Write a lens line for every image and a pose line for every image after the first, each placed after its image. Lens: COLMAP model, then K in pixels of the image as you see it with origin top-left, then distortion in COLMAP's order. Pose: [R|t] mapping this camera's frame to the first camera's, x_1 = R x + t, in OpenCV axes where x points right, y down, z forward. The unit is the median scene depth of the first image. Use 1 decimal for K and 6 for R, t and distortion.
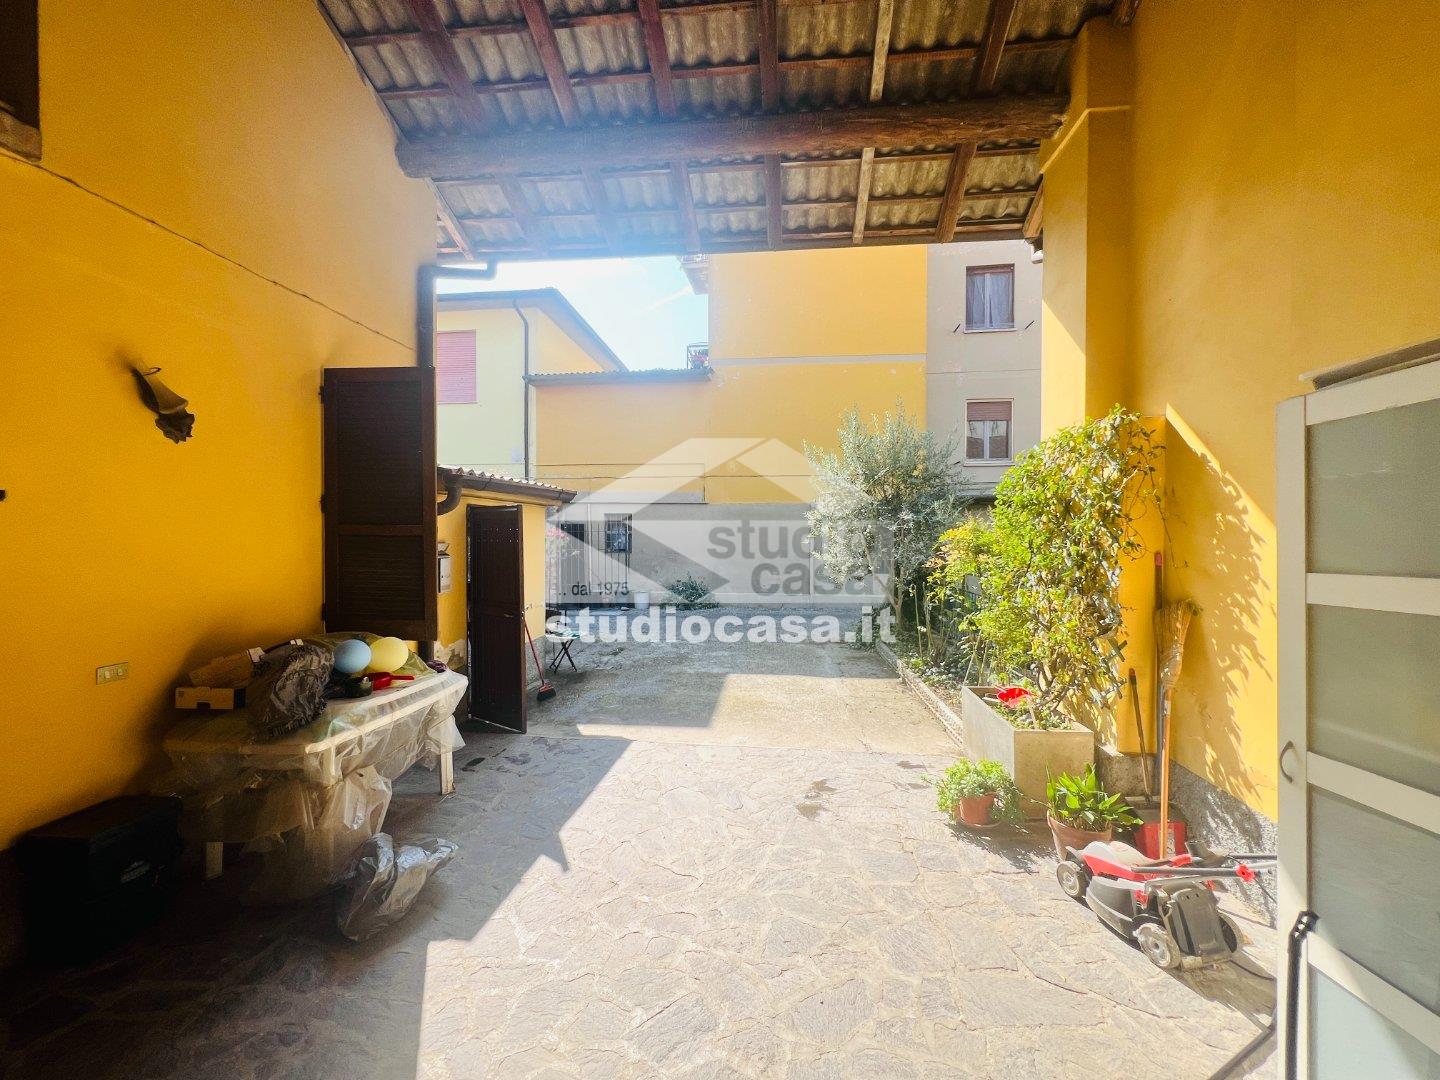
lens RADIAL K [[578.9, 0, 715.3], [0, 578.9, 540.7], [0, 0, 1]] dist [0.000858, 0.000122]
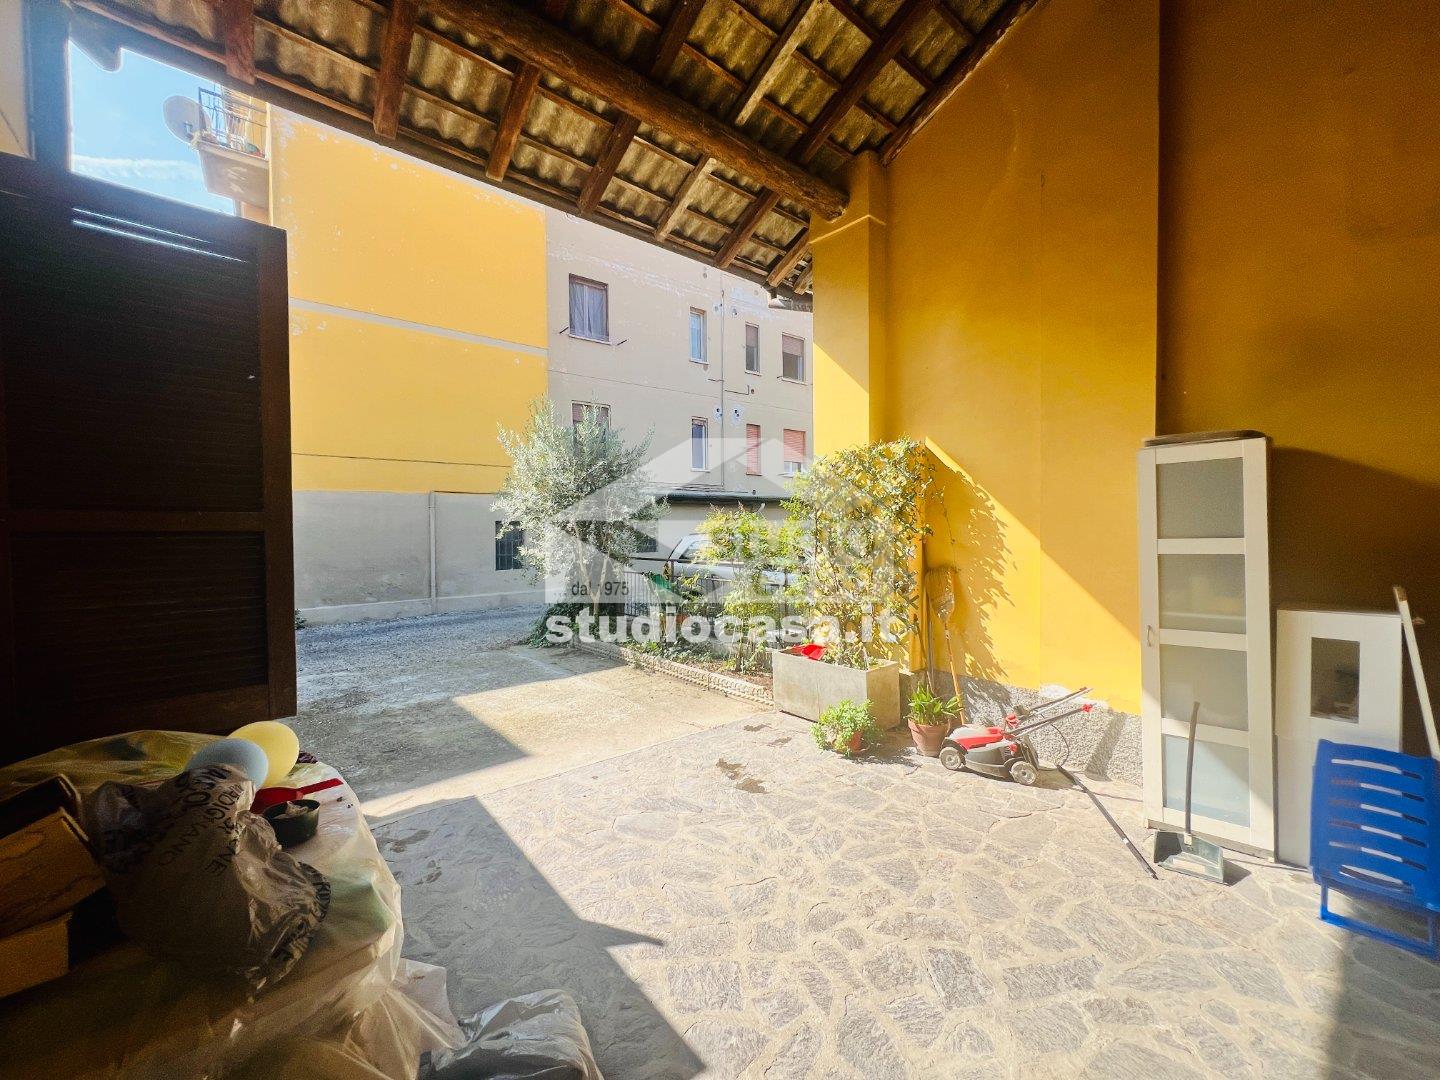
lens RADIAL K [[582.1, 0, 716.4], [0, 582.1, 540.2], [0, 0, 1]] dist [-0.000136, -0.000003]
pose [[0.686519, -0.024879, 0.726686, -0.575120], [0.019620, 0.999684, 0.015690, -0.000048], [-0.726847, 0.003486, 0.686790, 0.288052]]
